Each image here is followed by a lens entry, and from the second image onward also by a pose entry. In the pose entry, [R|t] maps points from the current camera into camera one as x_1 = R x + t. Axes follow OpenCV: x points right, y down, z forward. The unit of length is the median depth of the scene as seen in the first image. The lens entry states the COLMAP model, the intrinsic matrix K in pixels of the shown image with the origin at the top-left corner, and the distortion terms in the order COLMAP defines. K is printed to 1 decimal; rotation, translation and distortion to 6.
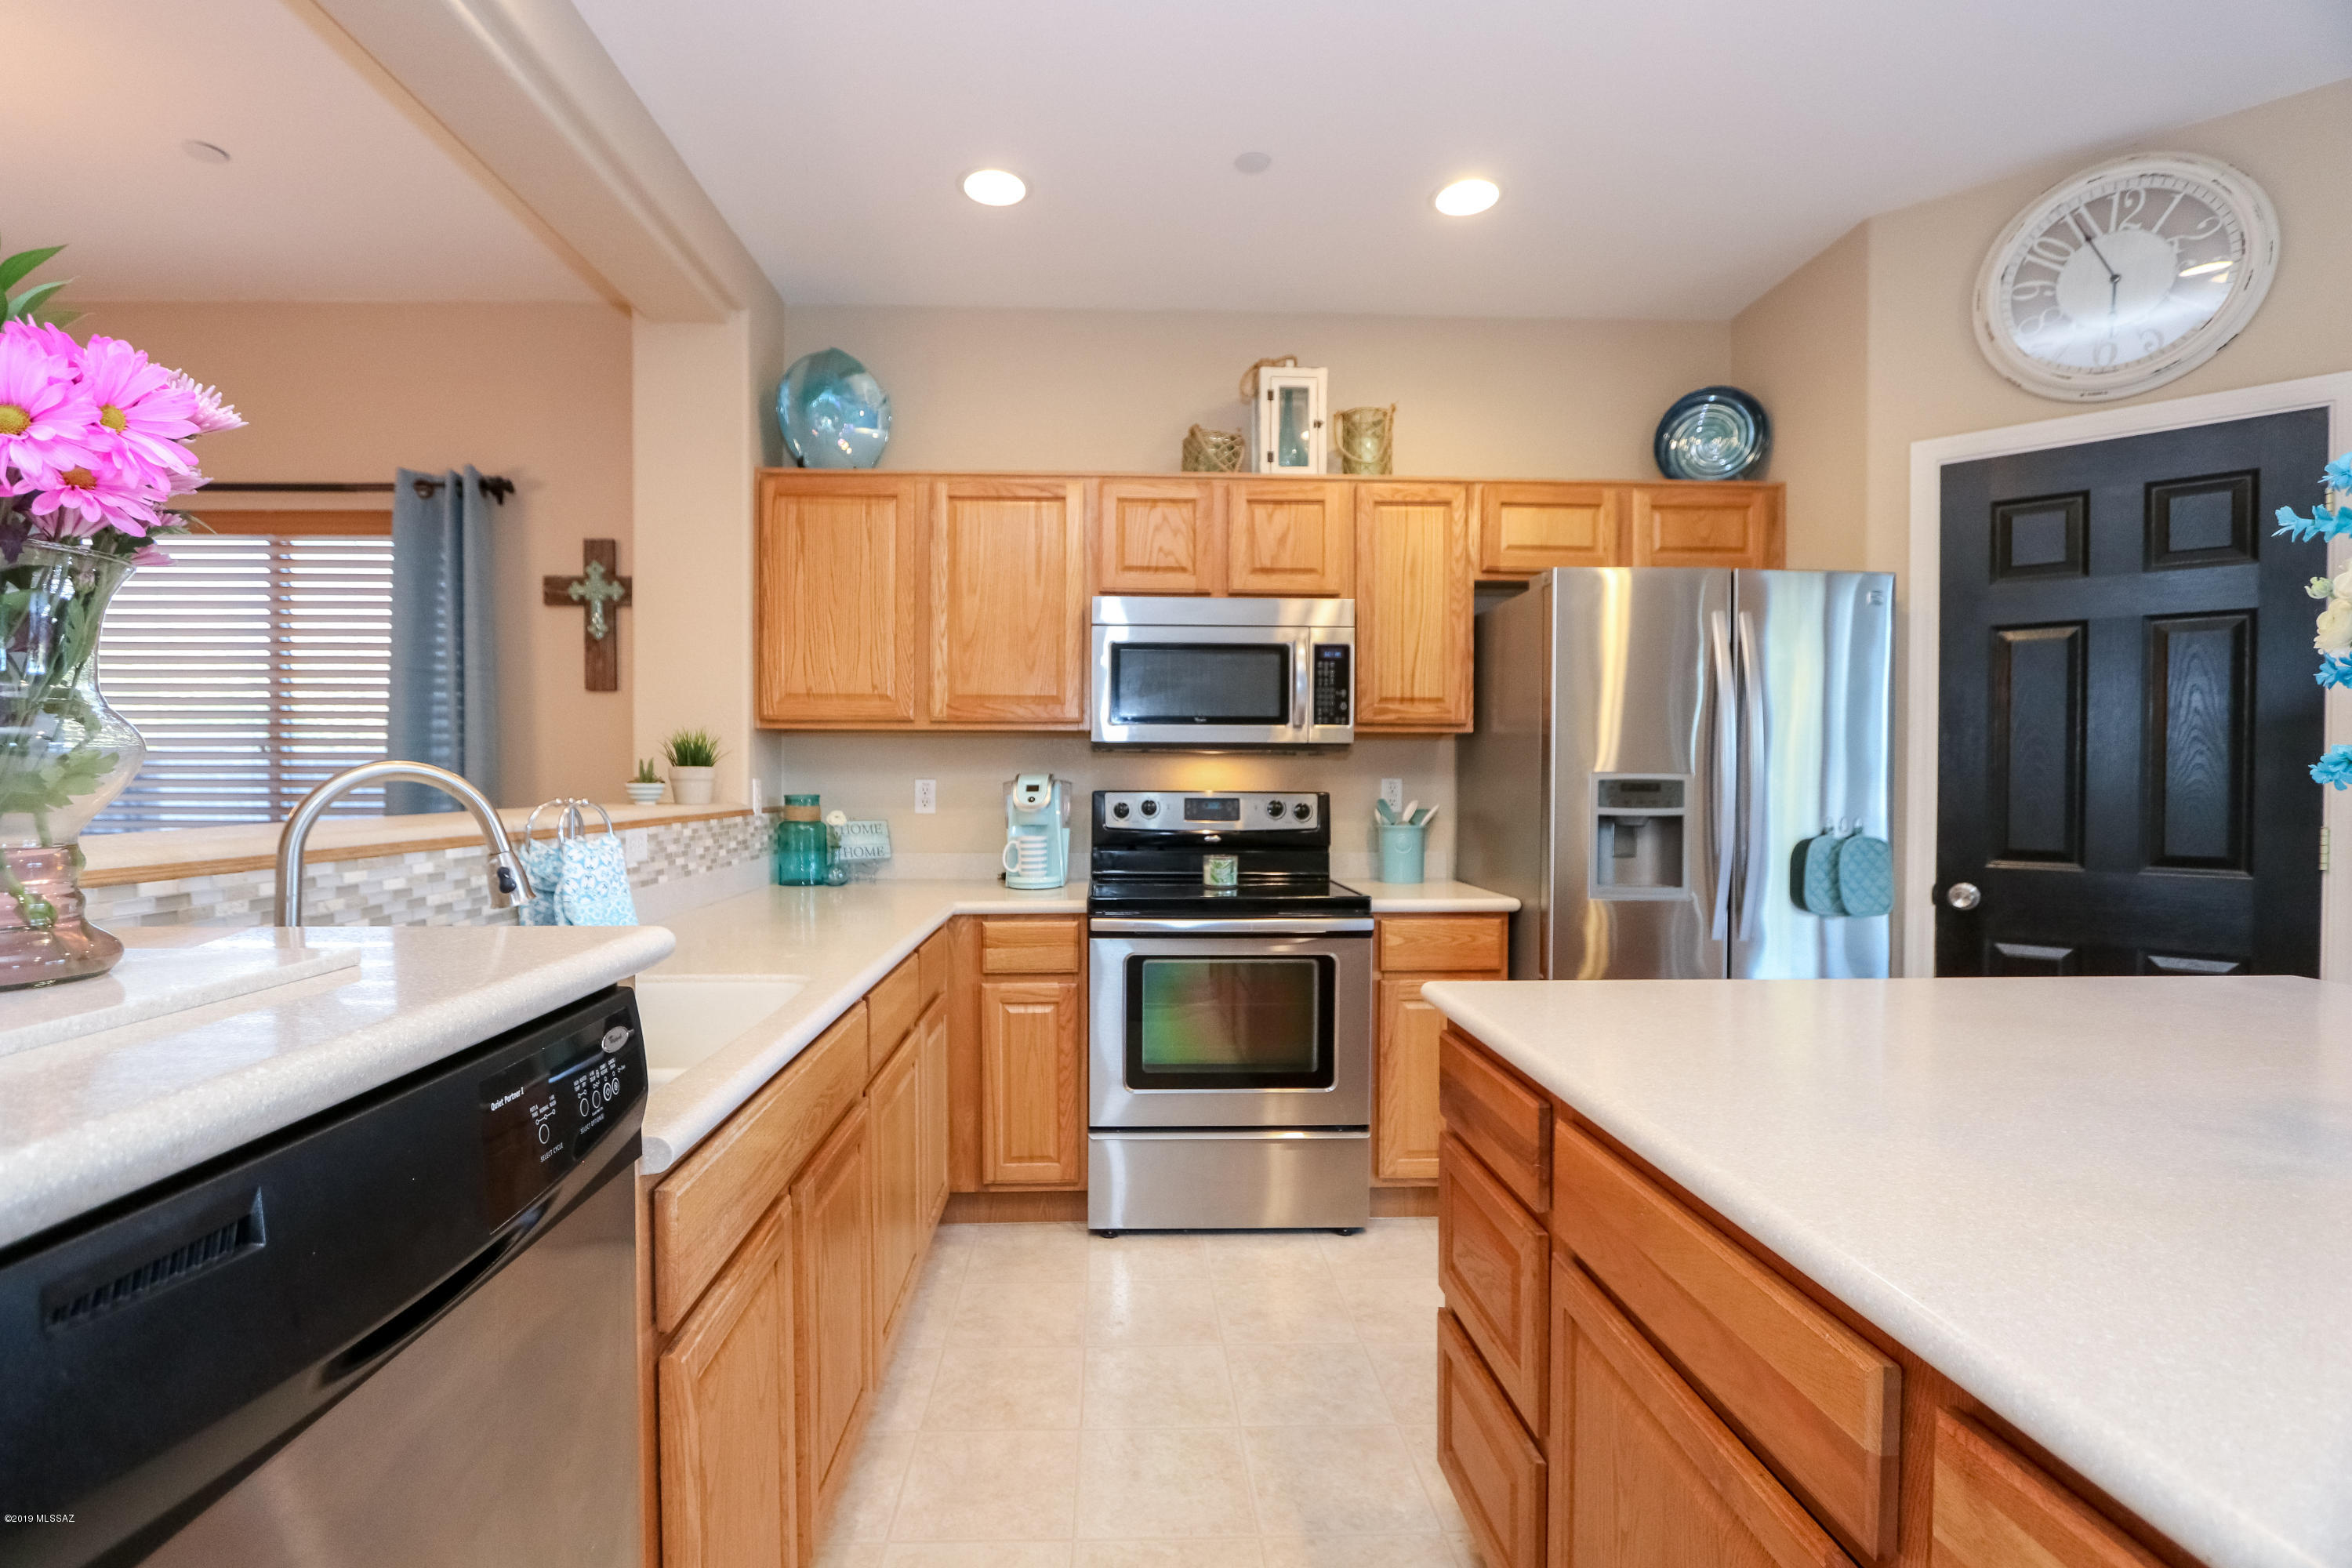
lens RADIAL K [[1123.1, 0, 1145.7], [0, 1123.1, 802.1], [0, 0, 1]] dist [-0.019209, 0.000657]
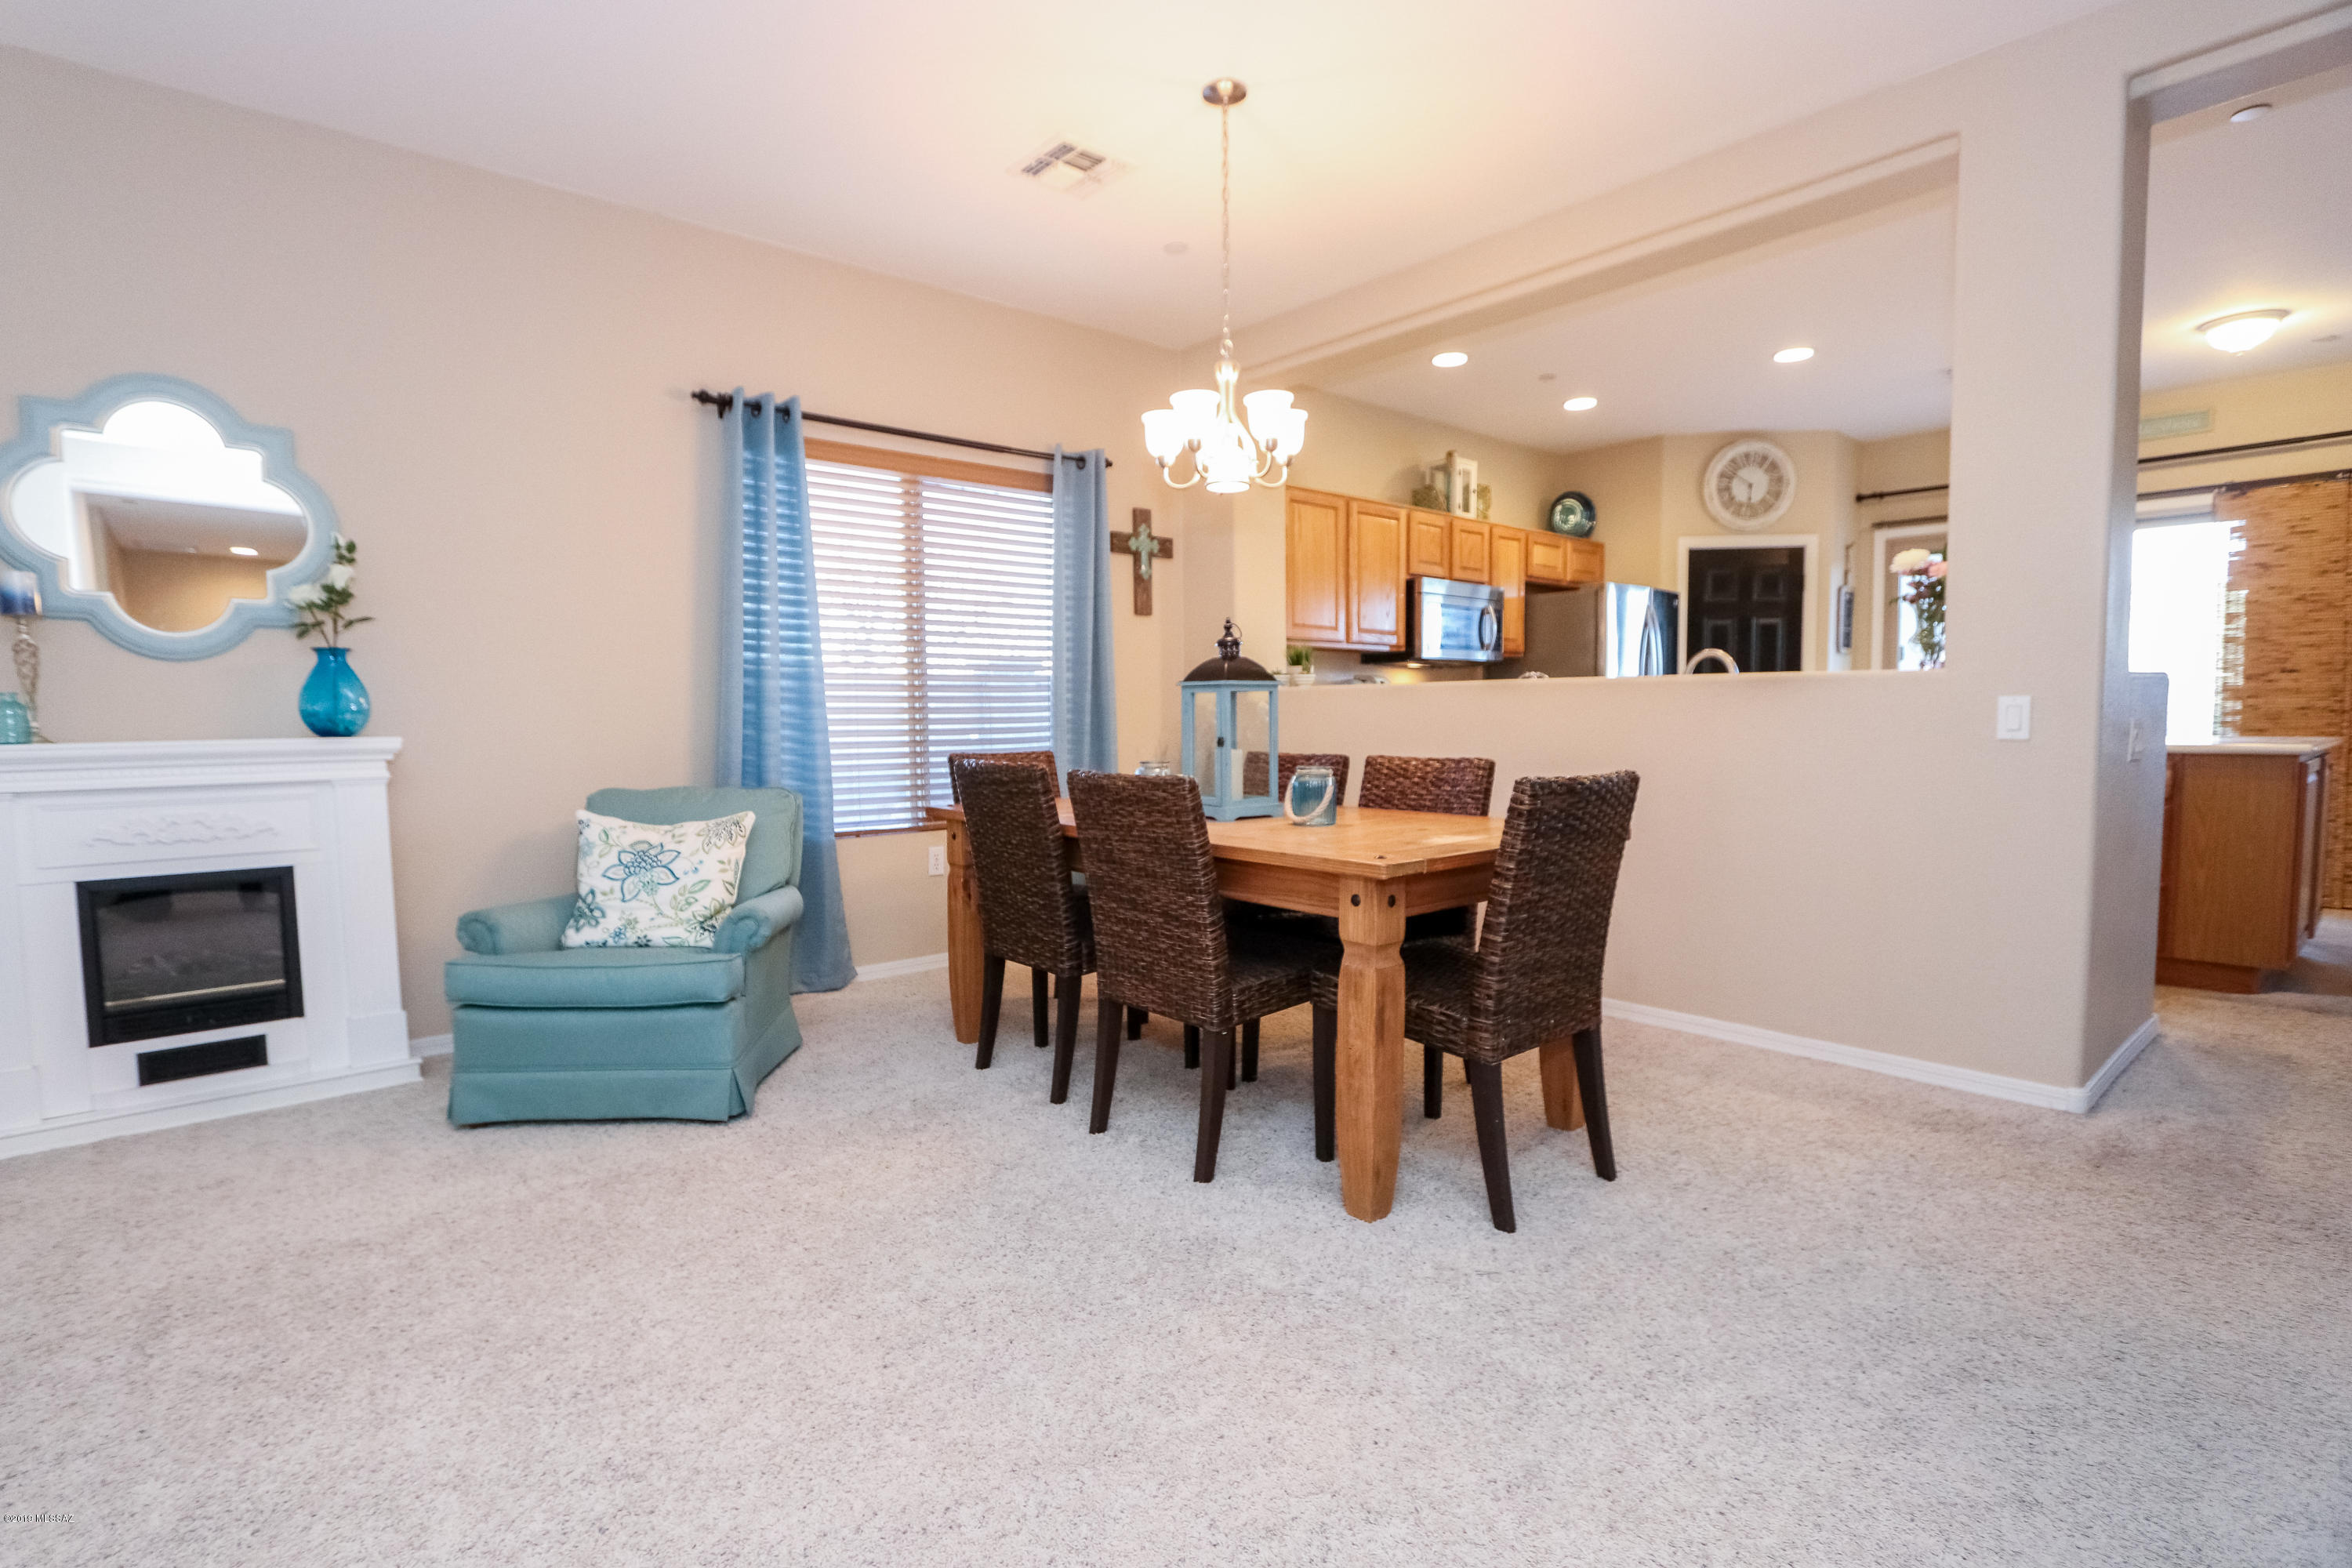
lens RADIAL K [[1123.1, 0, 1145.7], [0, 1123.1, 802.1], [0, 0, 1]] dist [-0.019209, 0.000657]
pose [[0.785928, -0.057438, 0.615645, -1.474552], [0.025220, 0.997825, 0.060899, 0.057157], [-0.617804, -0.032335, 0.785667, -0.159743]]
